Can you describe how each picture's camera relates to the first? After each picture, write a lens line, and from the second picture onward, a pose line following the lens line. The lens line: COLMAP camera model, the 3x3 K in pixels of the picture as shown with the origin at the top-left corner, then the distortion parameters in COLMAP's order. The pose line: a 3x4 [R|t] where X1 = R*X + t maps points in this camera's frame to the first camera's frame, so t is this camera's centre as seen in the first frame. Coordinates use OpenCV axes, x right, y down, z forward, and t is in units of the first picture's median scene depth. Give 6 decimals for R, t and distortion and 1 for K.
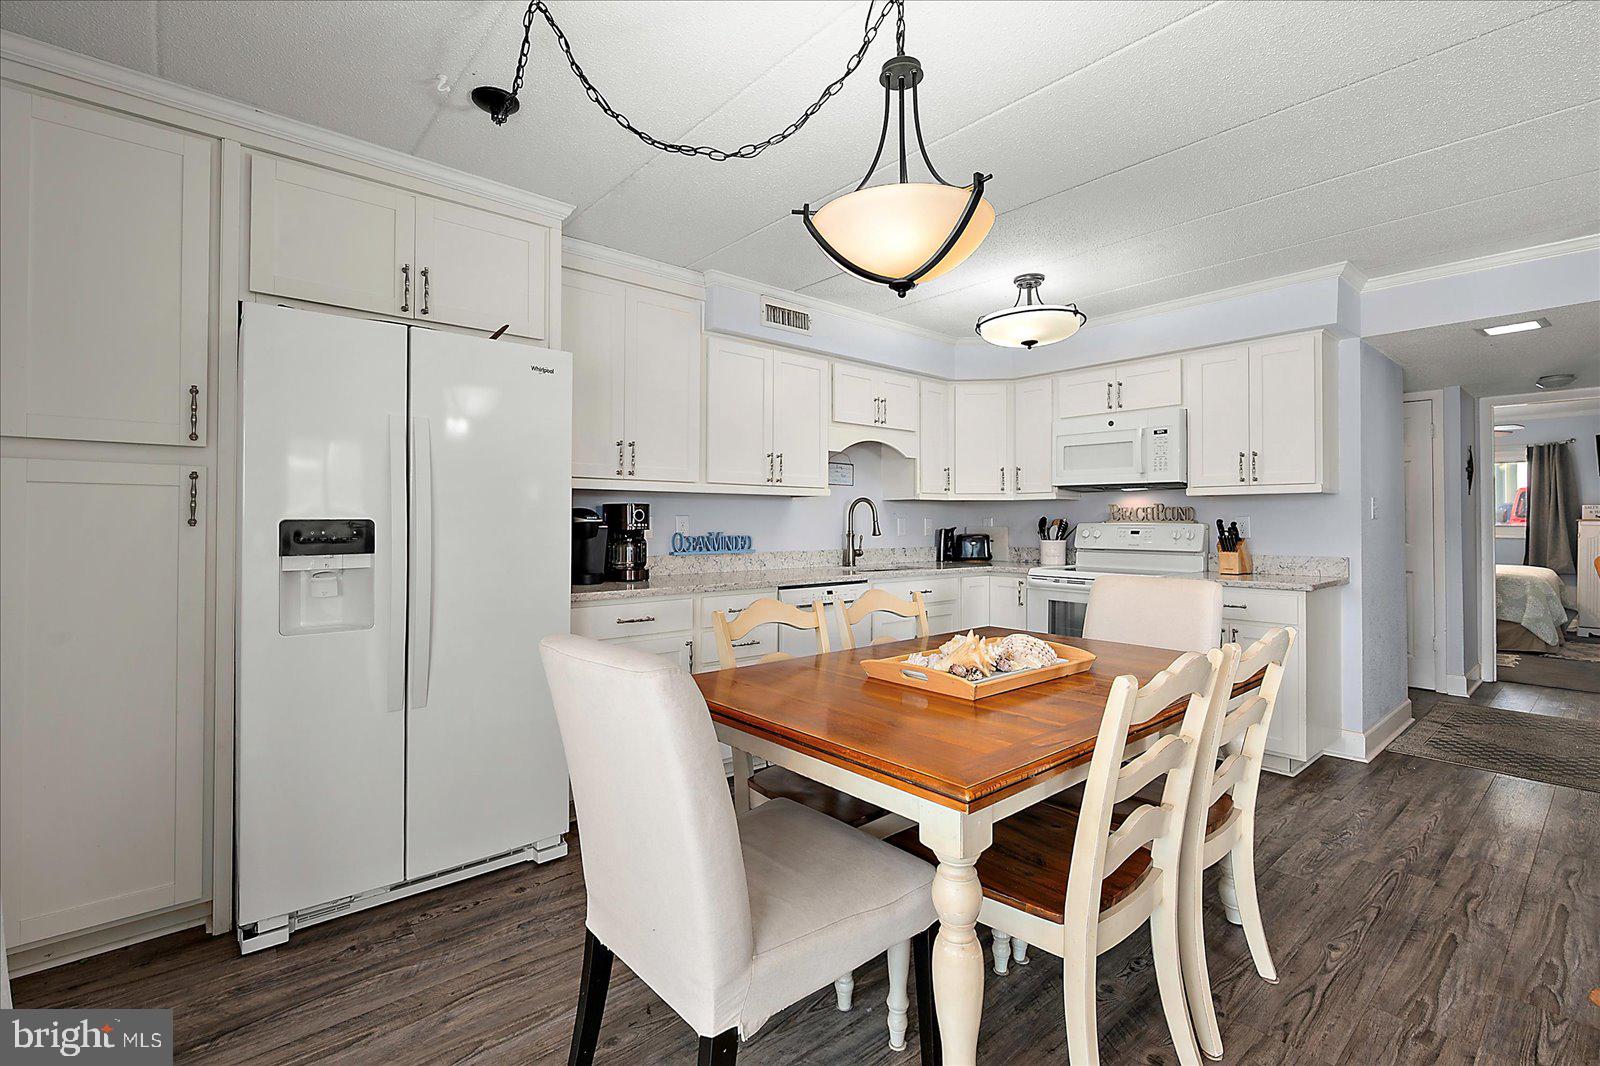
lens RADIAL K [[715.9, 0, 793.4], [0, 715.9, 519.1], [0, 0, 1]] dist [0.001033, -0.000581]
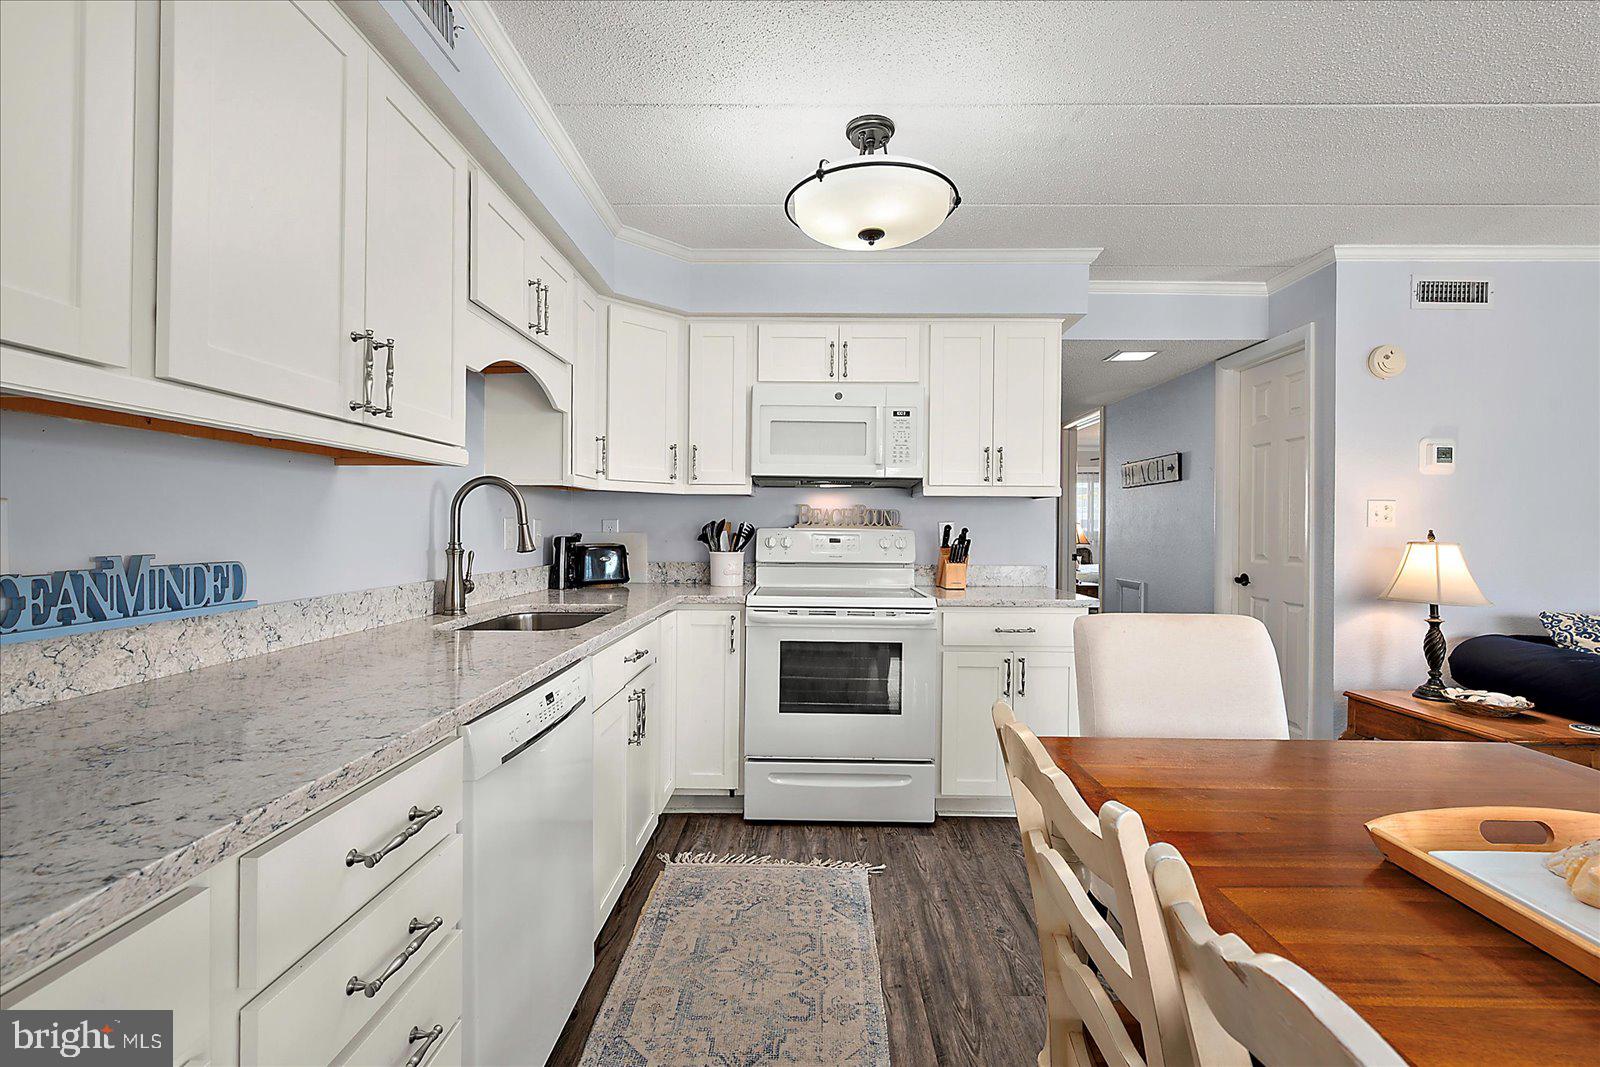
lens RADIAL K [[697.5, 0, 794.1], [0, 697.5, 530.0], [0, 0, 1]] dist [0.001033, -0.000902]
pose [[0.657108, 0.000598, 0.753796, -0.144605], [-0.008891, 0.999936, 0.006957, 0.002443], [-0.753744, -0.011273, 0.657072, 0.578133]]
